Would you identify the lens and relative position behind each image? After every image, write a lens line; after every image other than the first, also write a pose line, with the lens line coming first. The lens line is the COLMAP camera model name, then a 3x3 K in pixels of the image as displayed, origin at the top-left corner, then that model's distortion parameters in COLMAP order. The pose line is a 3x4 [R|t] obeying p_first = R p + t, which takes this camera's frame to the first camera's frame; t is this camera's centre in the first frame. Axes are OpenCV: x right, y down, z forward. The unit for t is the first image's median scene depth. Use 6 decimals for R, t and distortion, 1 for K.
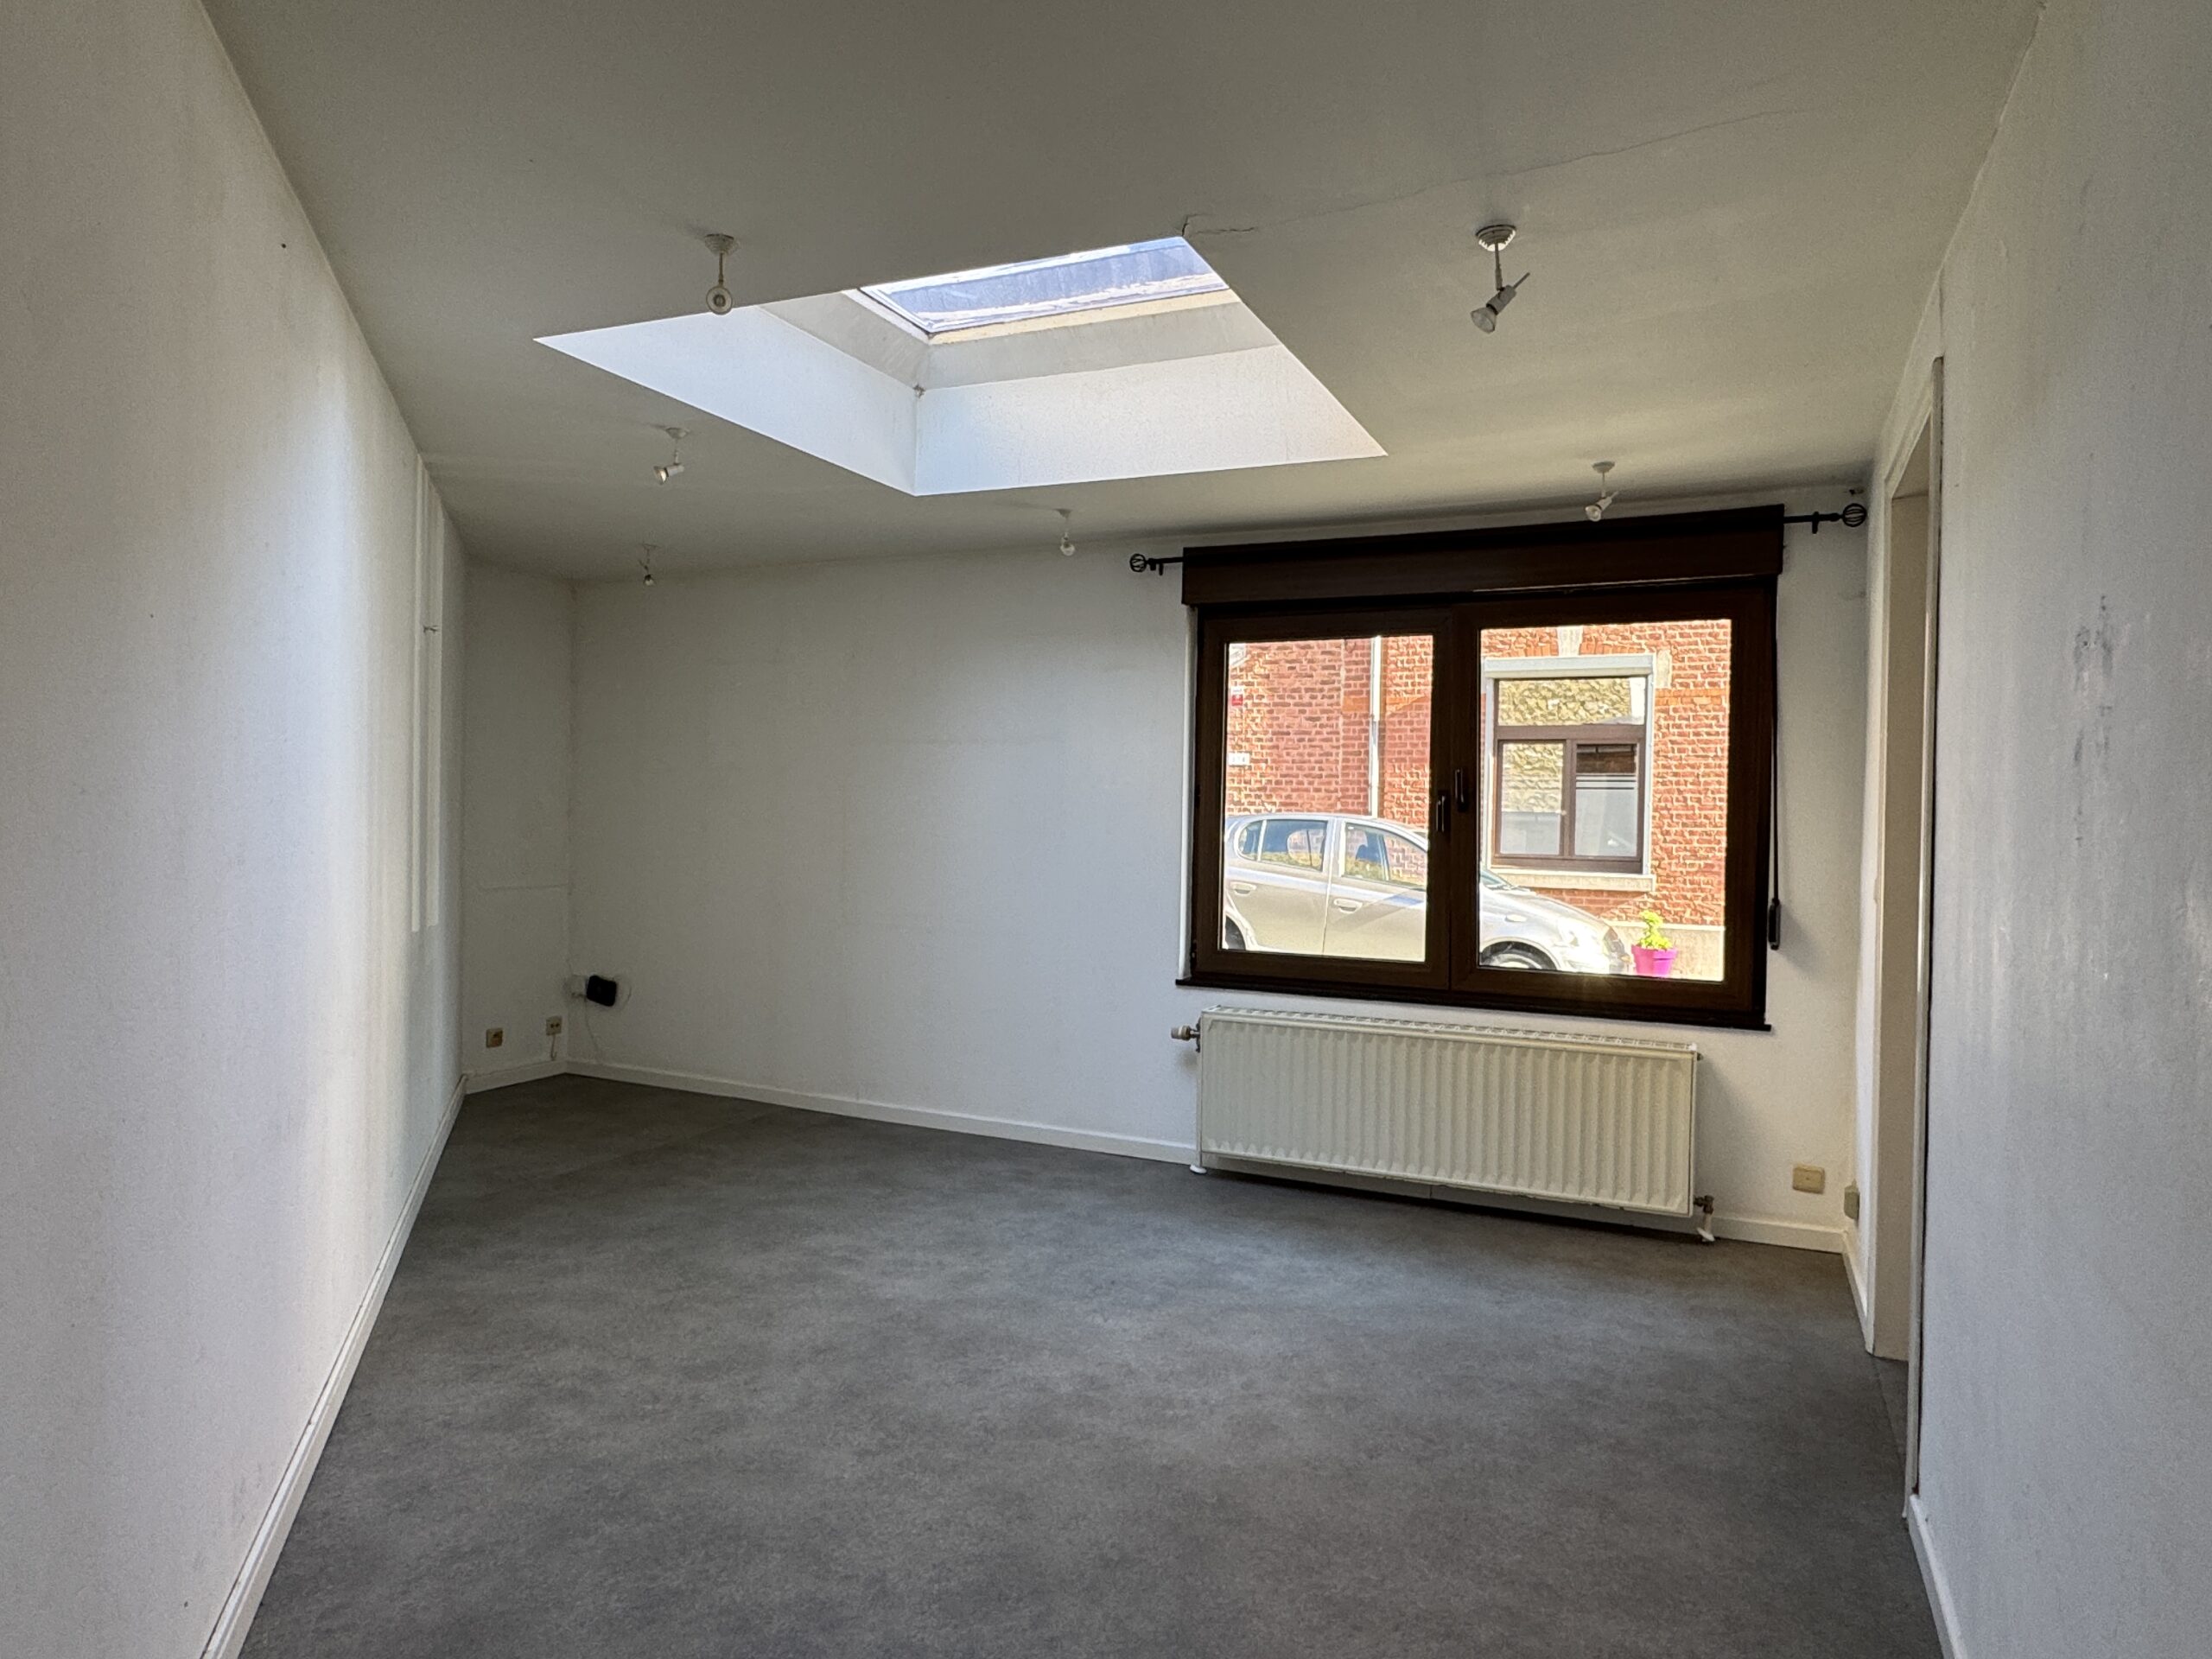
lens RADIAL K [[1335.5, 0, 1104.4], [0, 1335.5, 829.5], [0, 0, 1]] dist [0.000759, 0.000689]
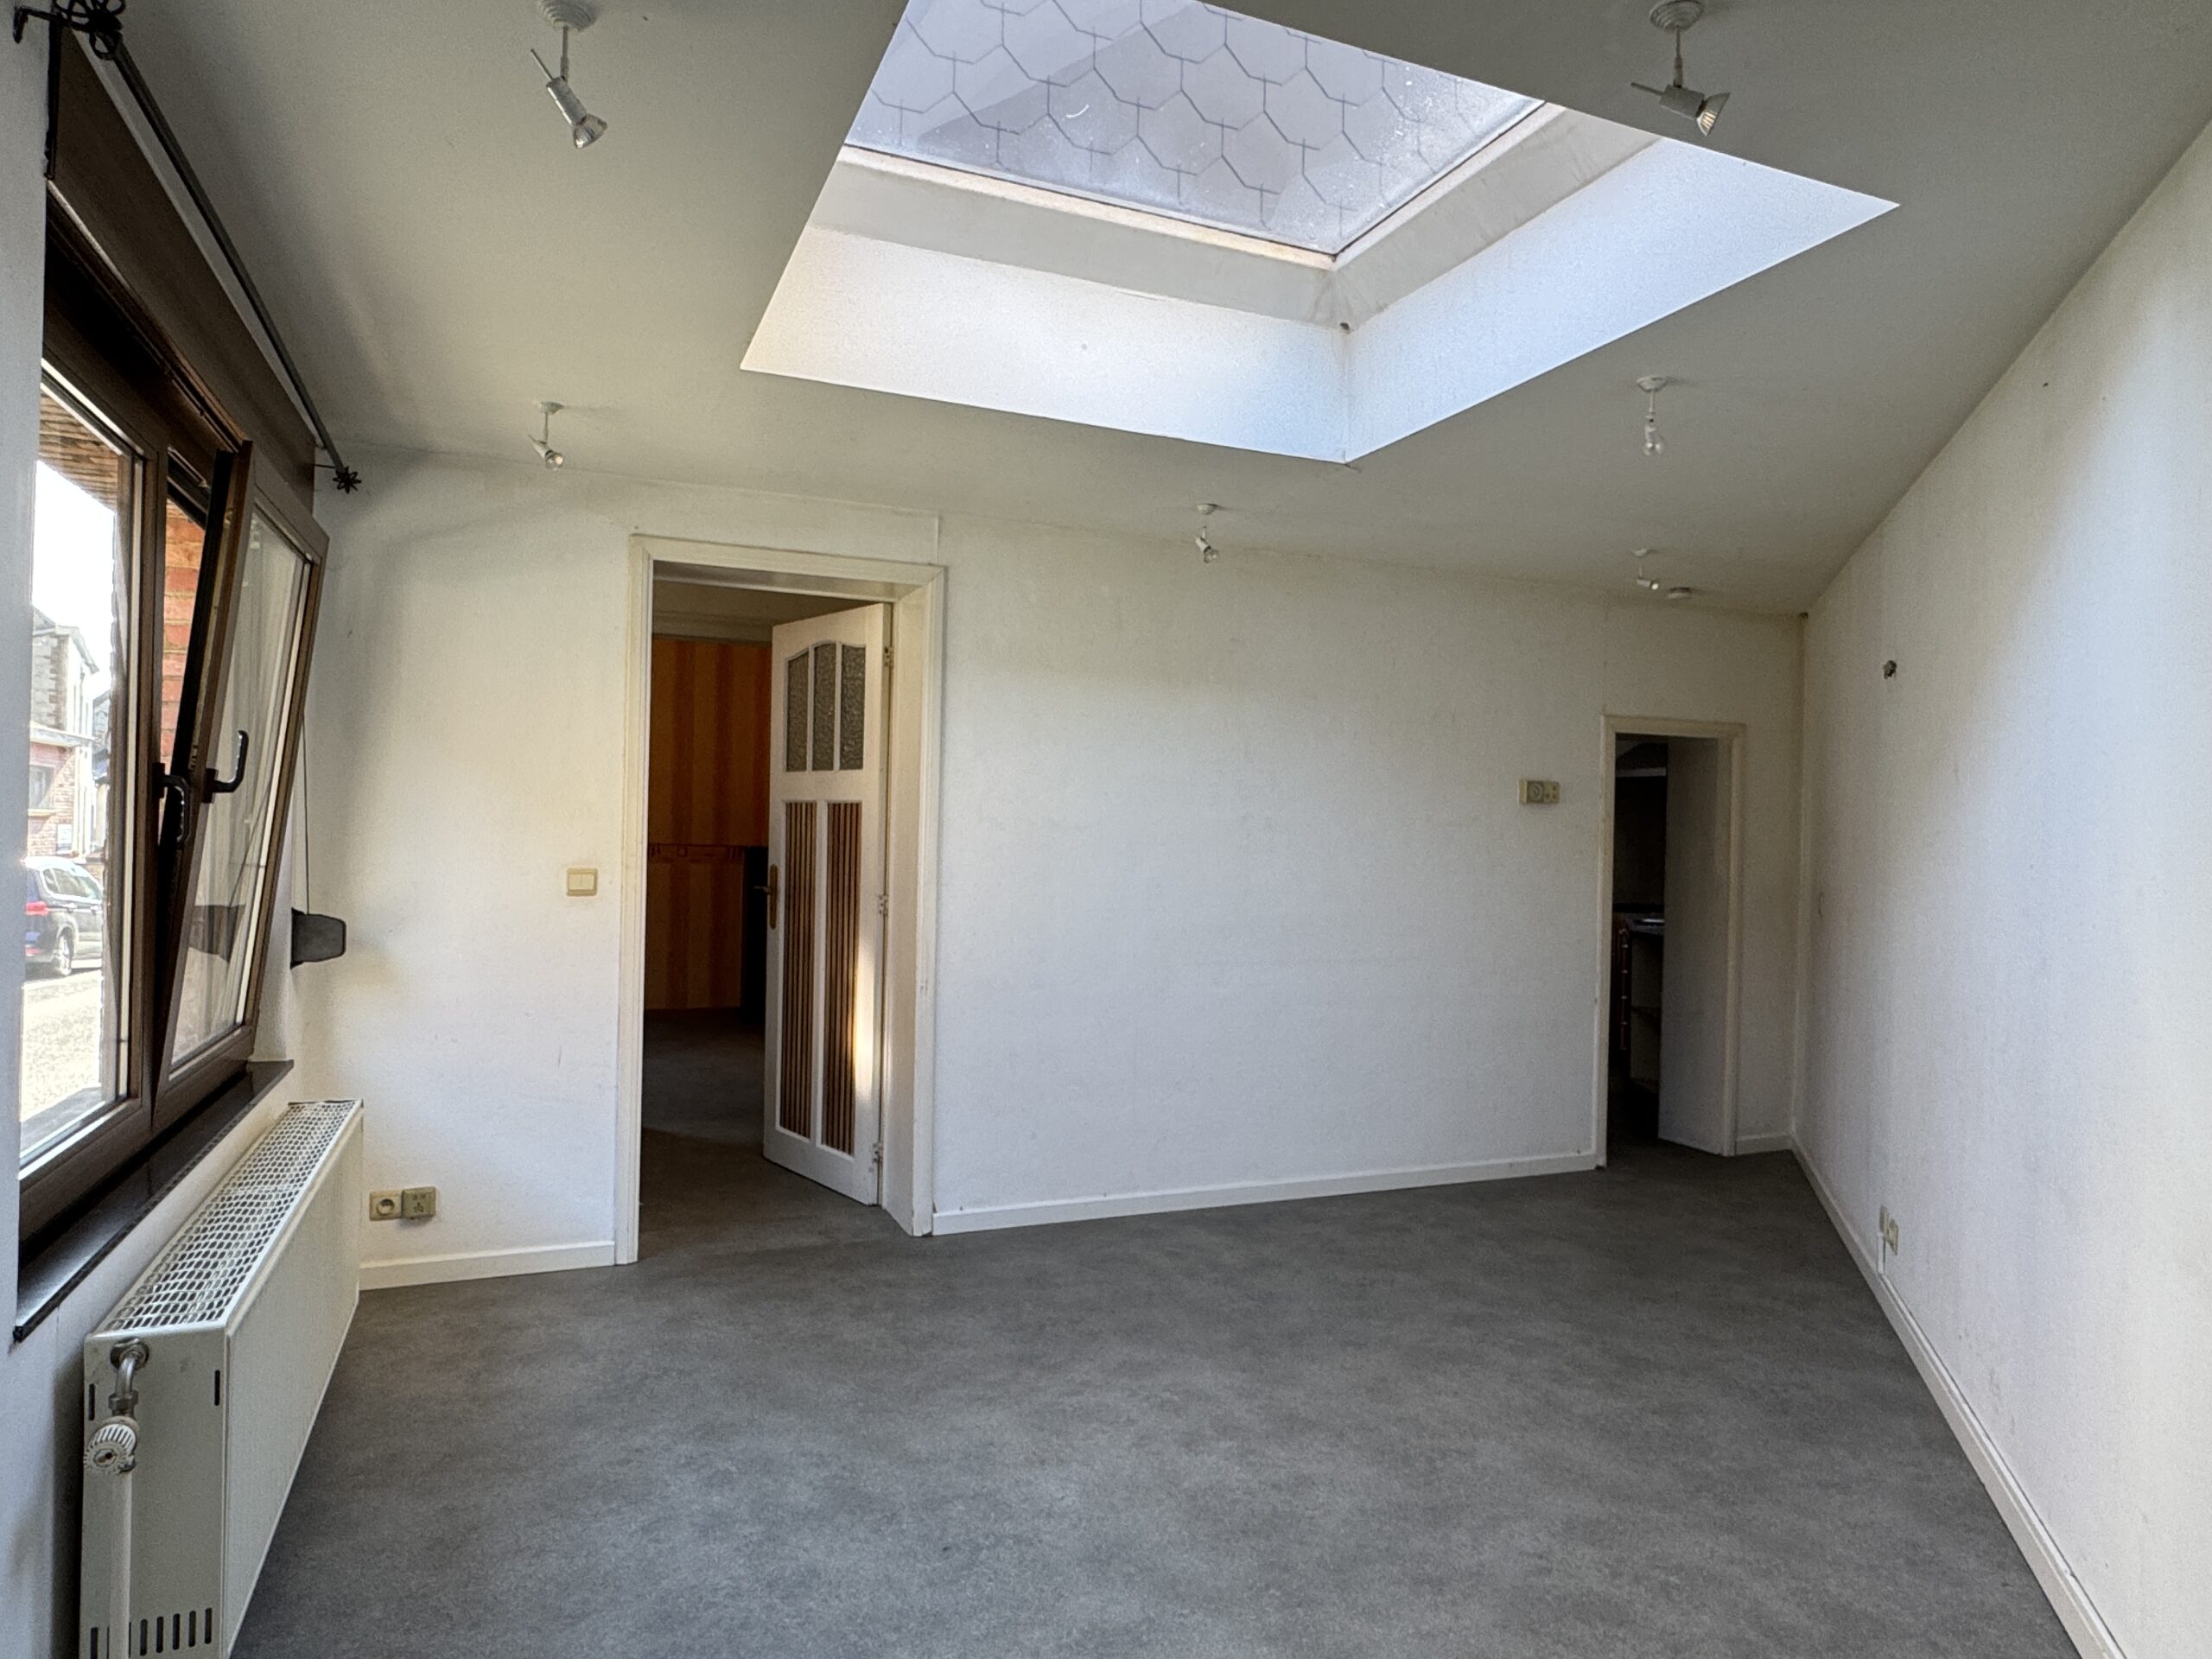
lens RADIAL K [[1335.5, 0, 1104.4], [0, 1335.5, 829.5], [0, 0, 1]] dist [0.000759, 0.000689]
pose [[-0.740024, -0.033169, 0.671763, -0.600277], [-0.029784, 0.999420, 0.016537, -0.035110], [-0.671921, -0.007770, -0.740582, 1.792500]]
